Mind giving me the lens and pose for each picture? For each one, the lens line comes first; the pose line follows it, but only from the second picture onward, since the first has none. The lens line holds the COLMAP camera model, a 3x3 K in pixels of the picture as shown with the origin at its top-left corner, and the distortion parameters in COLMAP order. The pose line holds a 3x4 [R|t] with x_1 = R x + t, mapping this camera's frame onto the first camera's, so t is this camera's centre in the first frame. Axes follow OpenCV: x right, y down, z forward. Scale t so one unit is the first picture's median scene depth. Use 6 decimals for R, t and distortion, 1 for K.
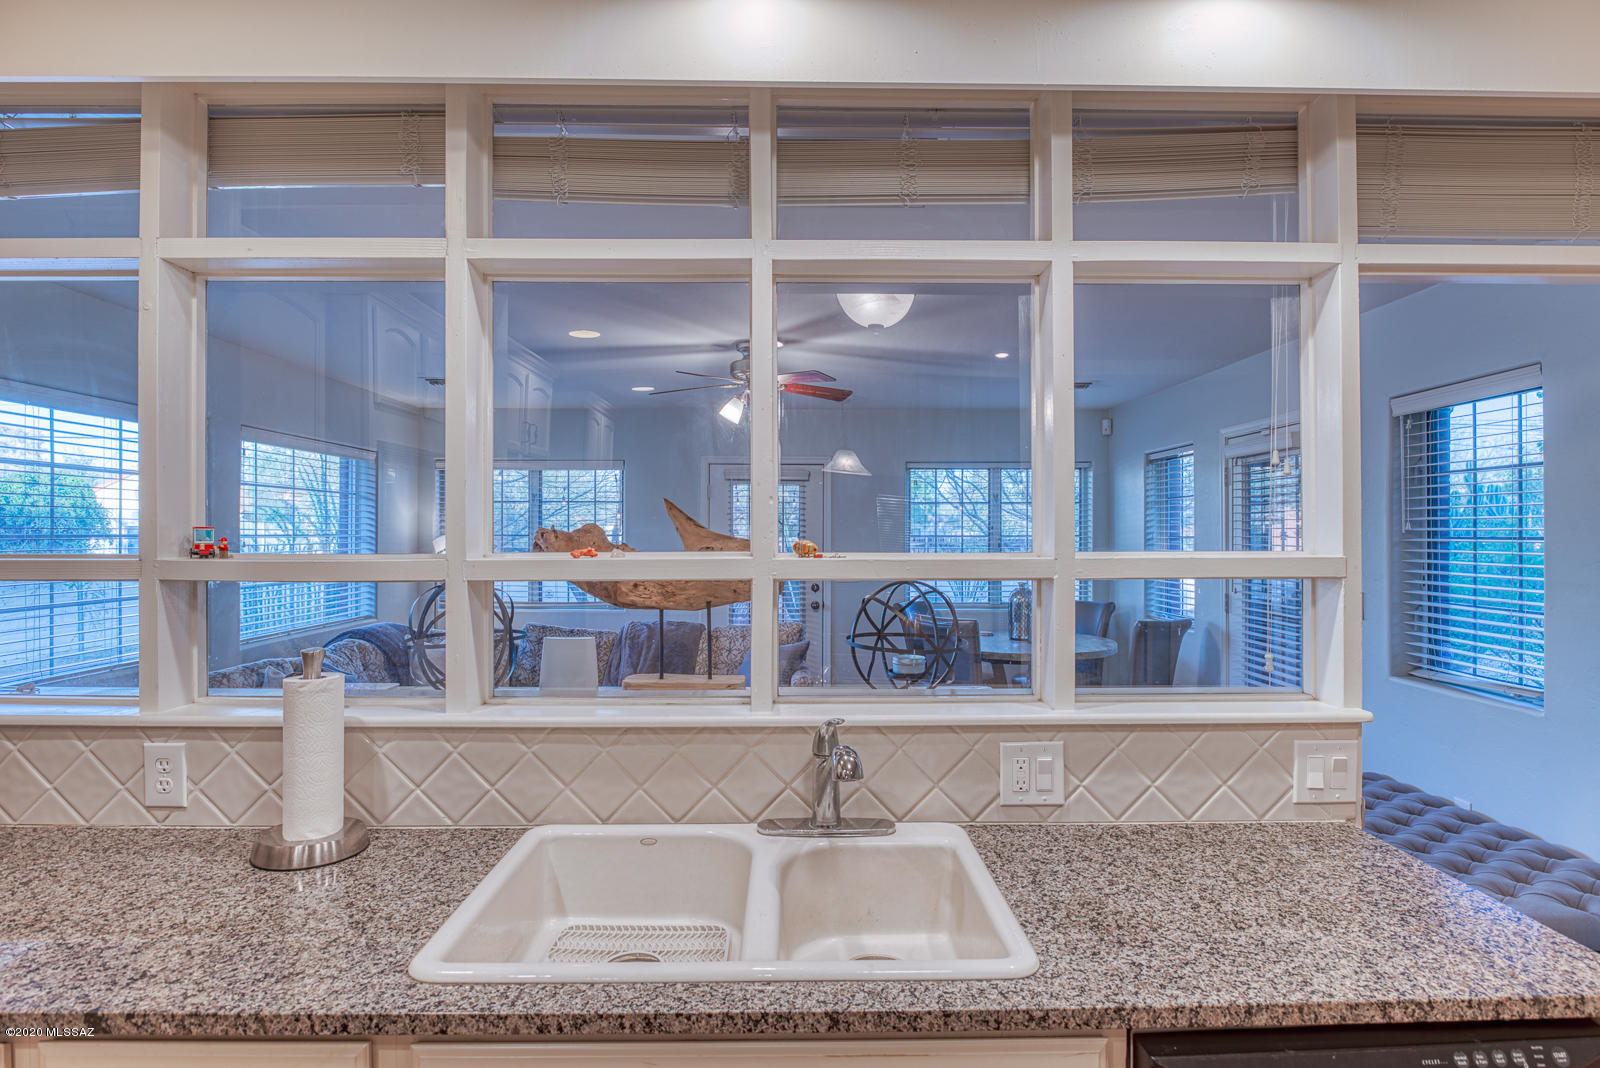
lens RADIAL K [[846.3, 0, 807.9], [0, 846.3, 531.2], [0, 0, 1]] dist [-0.003914, -0.003125]
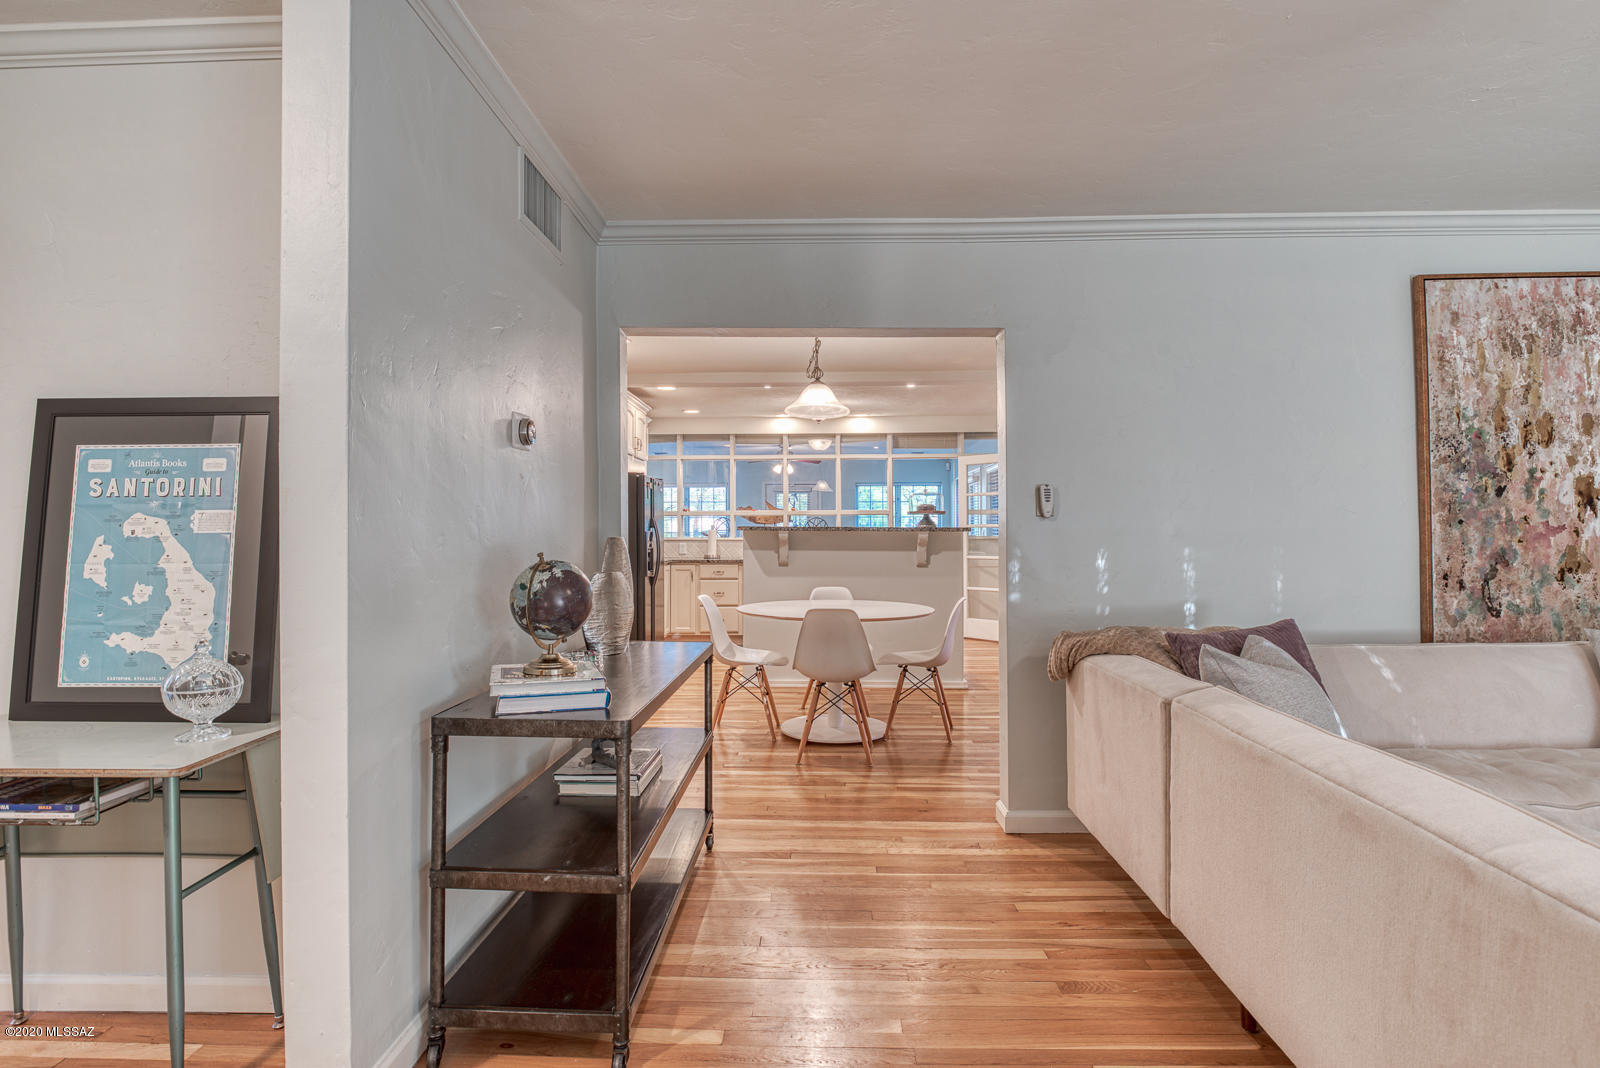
lens RADIAL K [[809.4, 0, 798.2], [0, 809.4, 531.4], [0, 0, 1]] dist [-0.018693, 0.000174]
pose [[0.998390, -0.003416, -0.056619, 0.183460], [0.003458, 0.999994, 0.000657, 0.088546], [0.056617, -0.000852, 0.998396, -2.370458]]
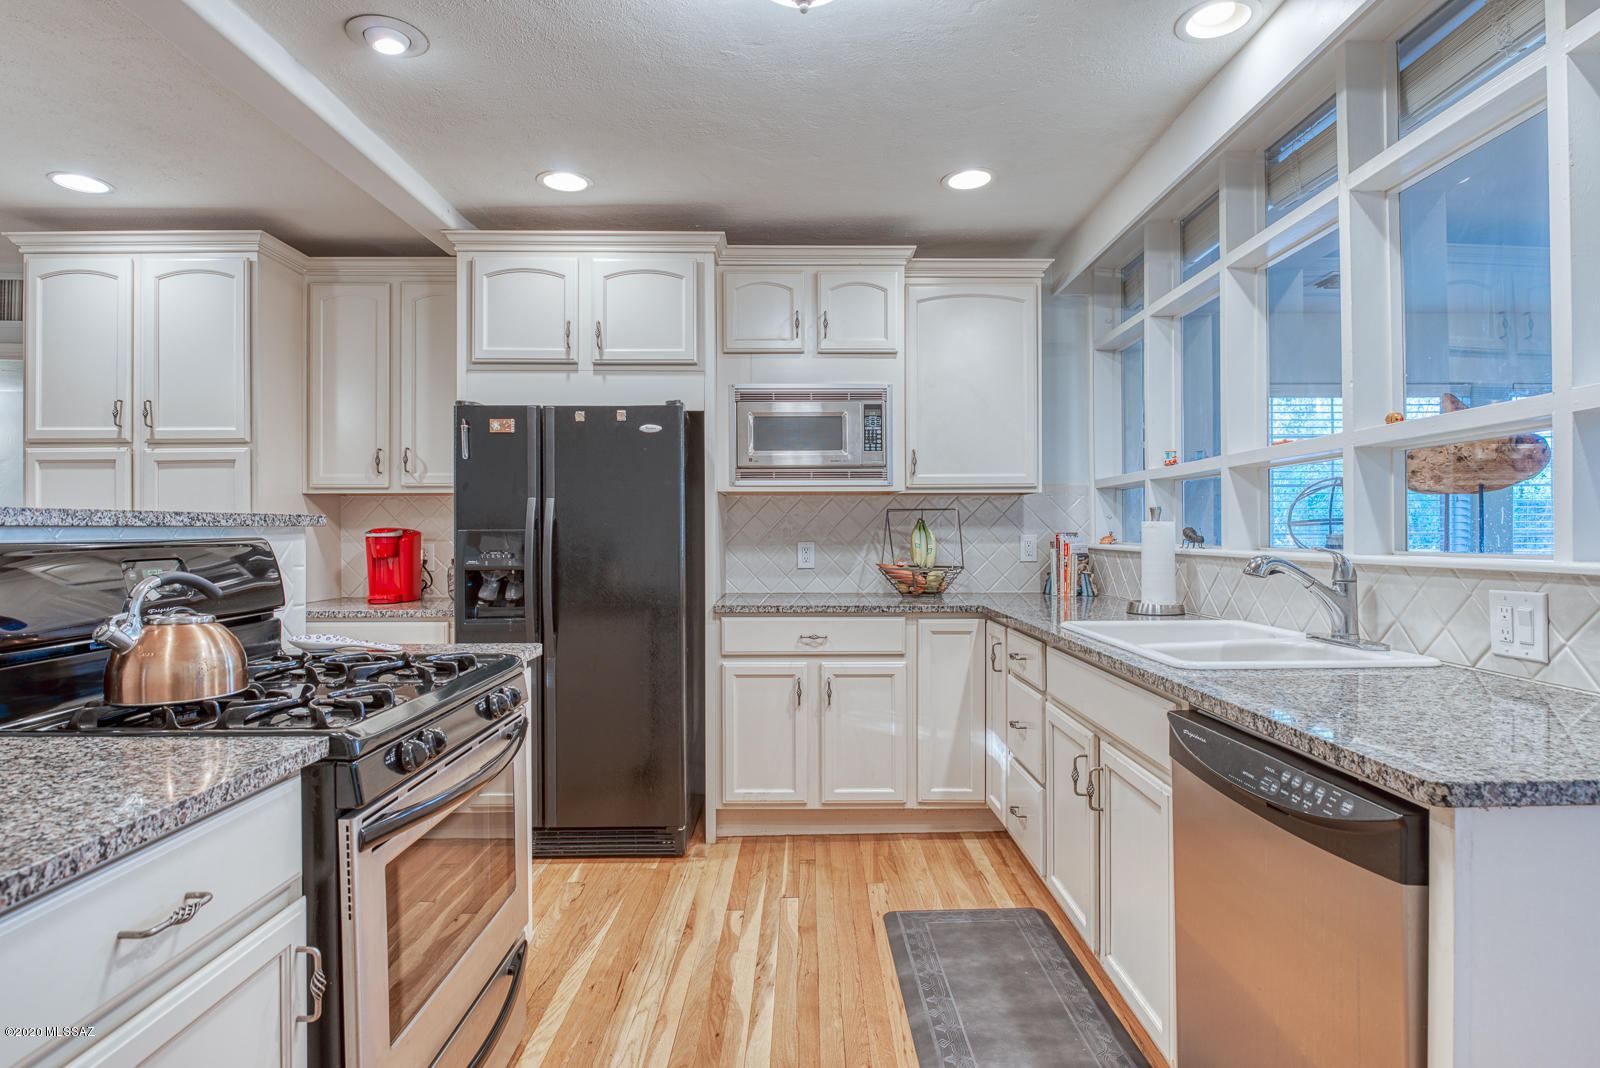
lens RADIAL K [[846.3, 0, 807.9], [0, 846.3, 531.2], [0, 0, 1]] dist [-0.003914, -0.003125]
pose [[-0.018375, -0.003826, -0.999824, 0.650072], [0.006051, 0.999974, -0.003937, 0.096400], [0.999813, -0.006122, -0.018351, 0.120327]]
